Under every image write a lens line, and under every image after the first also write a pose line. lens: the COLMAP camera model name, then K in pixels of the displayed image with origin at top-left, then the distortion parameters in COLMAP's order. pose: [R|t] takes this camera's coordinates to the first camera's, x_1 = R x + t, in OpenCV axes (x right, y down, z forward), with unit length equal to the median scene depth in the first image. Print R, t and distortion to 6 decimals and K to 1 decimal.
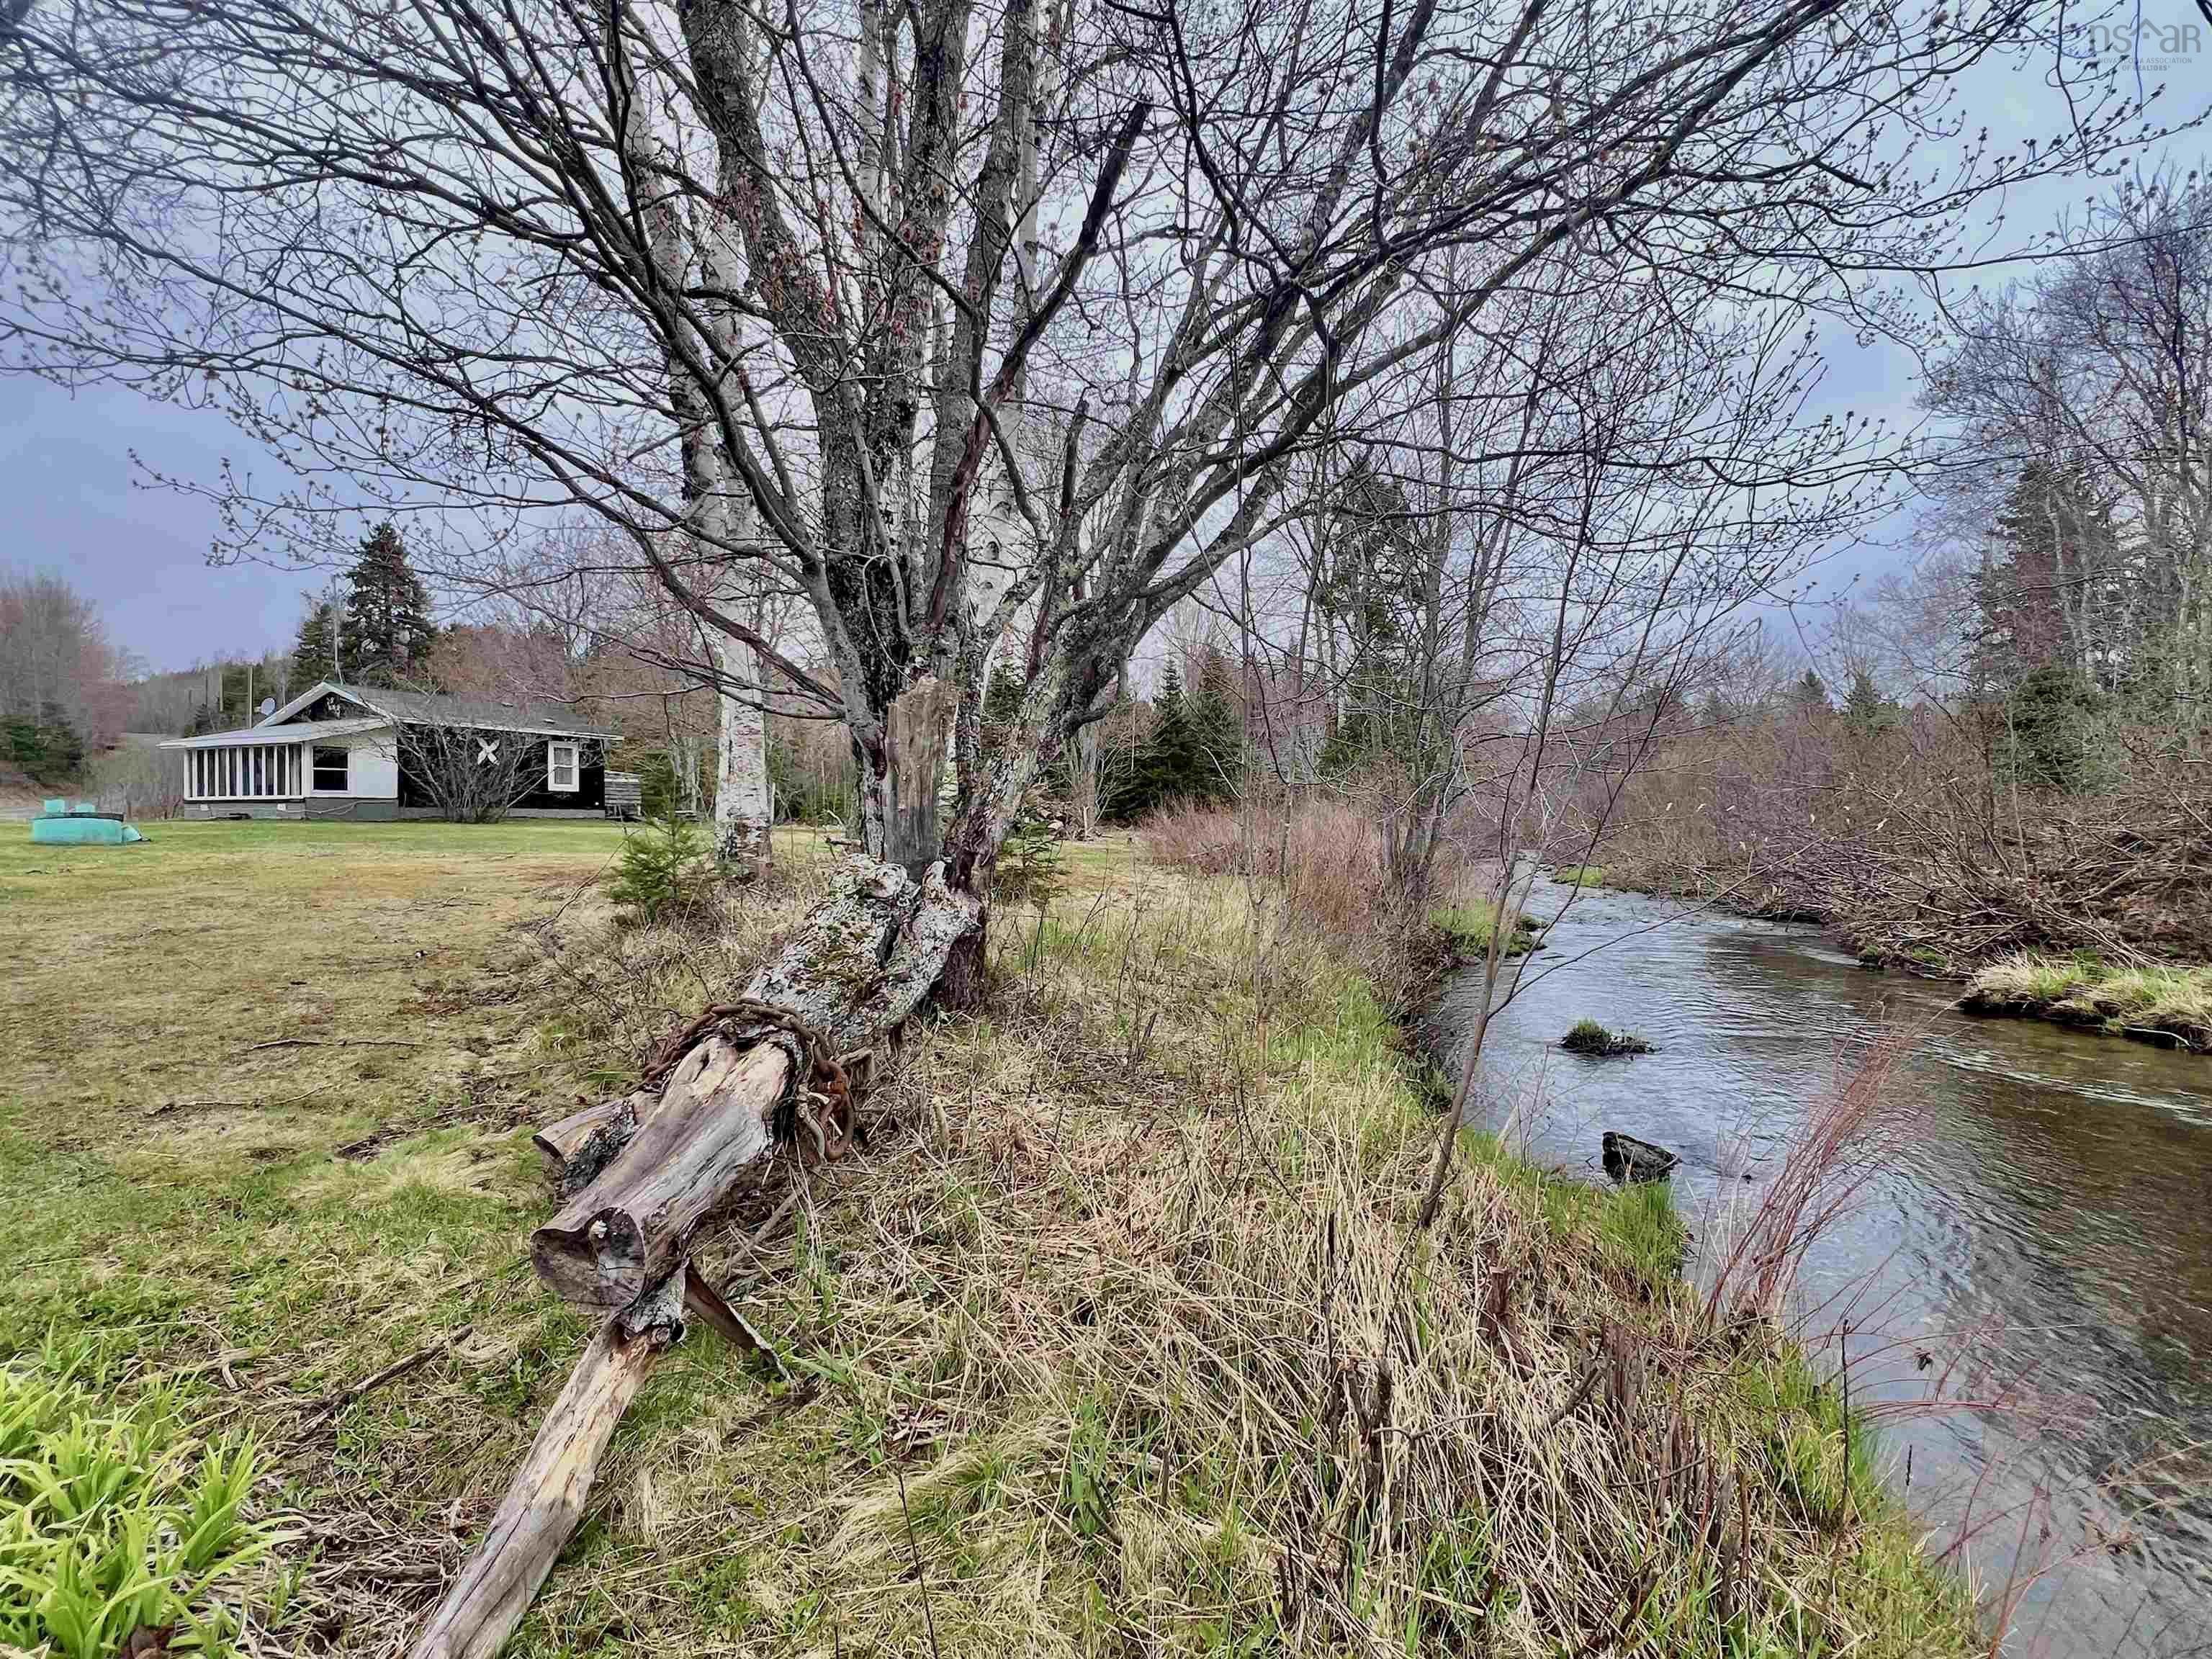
lens RADIAL K [[1065.9, 0, 1096.6], [0, 1065.9, 820.3], [0, 0, 1]] dist [-0.000268, -0.000984]
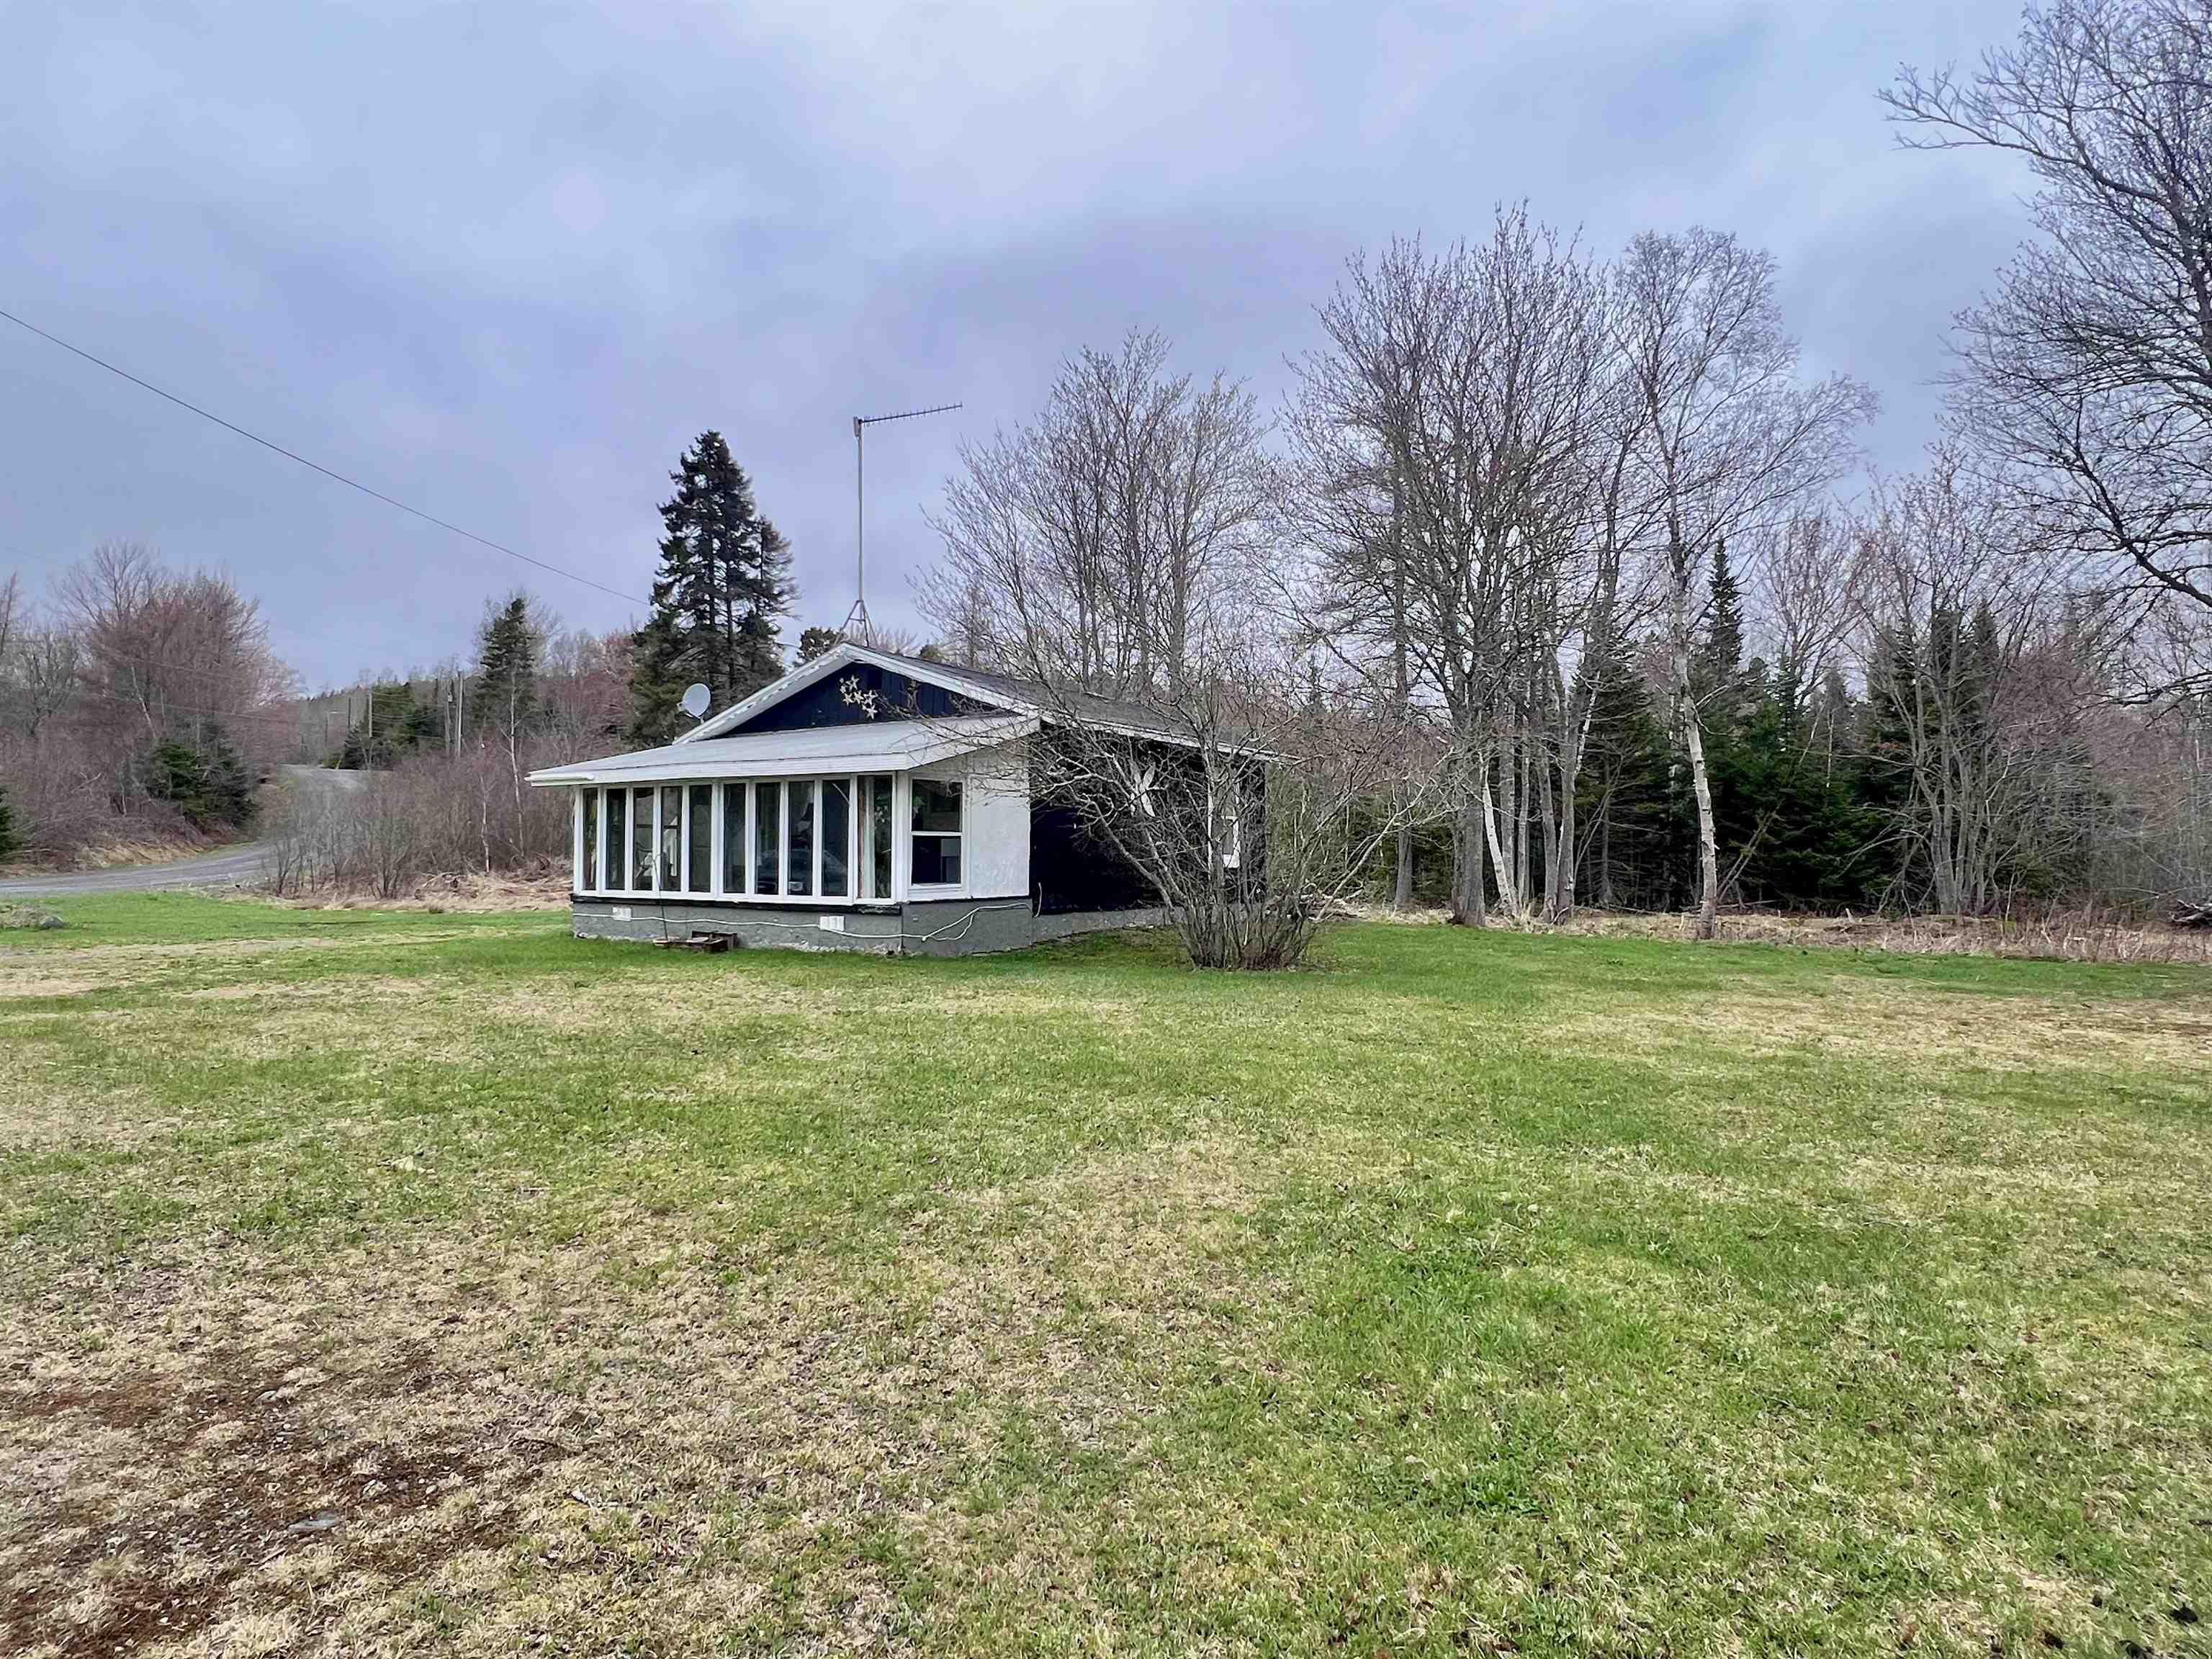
lens RADIAL K [[1226.3, 0, 1112.4], [0, 1226.3, 841.9], [0, 0, 1]] dist [0.000888, 0.000240]
pose [[0.992299, 0.003606, -0.123811, -0.542531], [-0.005527, 0.999870, -0.015172, -0.034955], [0.123740, 0.015739, 0.992190, 0.482846]]
